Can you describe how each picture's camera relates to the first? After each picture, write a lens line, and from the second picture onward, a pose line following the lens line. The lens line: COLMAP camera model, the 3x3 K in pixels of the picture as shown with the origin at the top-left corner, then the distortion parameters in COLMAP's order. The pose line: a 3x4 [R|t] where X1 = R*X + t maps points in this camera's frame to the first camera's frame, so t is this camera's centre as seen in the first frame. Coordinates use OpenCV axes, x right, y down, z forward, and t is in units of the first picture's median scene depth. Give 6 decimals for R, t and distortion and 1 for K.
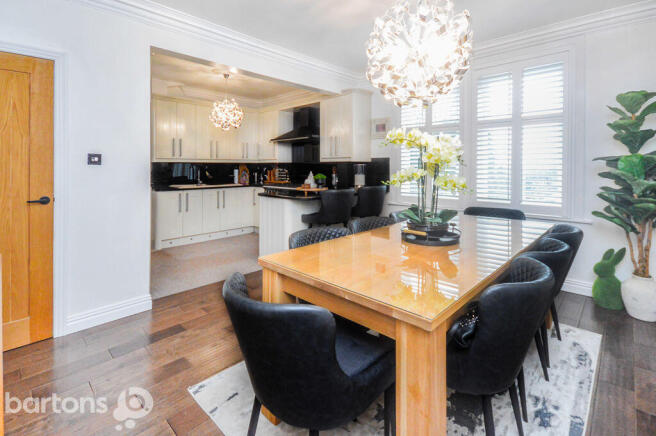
lens RADIAL K [[297.8, 0, 332.3], [0, 297.8, 170.7], [0, 0, 1]] dist [-0.001715, -0.000024]
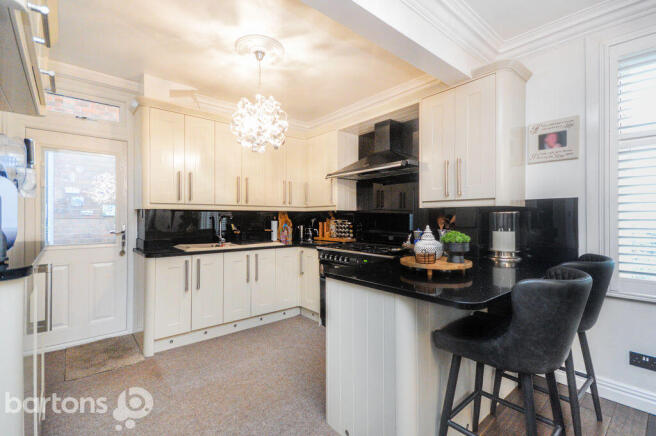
lens RADIAL K [[297.8, 0, 327.6], [0, 297.8, 219.1], [0, 0, 1]] dist [-0.001715, -0.000024]
pose [[0.991828, 0.000241, -0.127580, -0.126382], [-0.001371, 0.999961, -0.008774, -0.002883], [0.127573, 0.008877, 0.991789, 0.370283]]
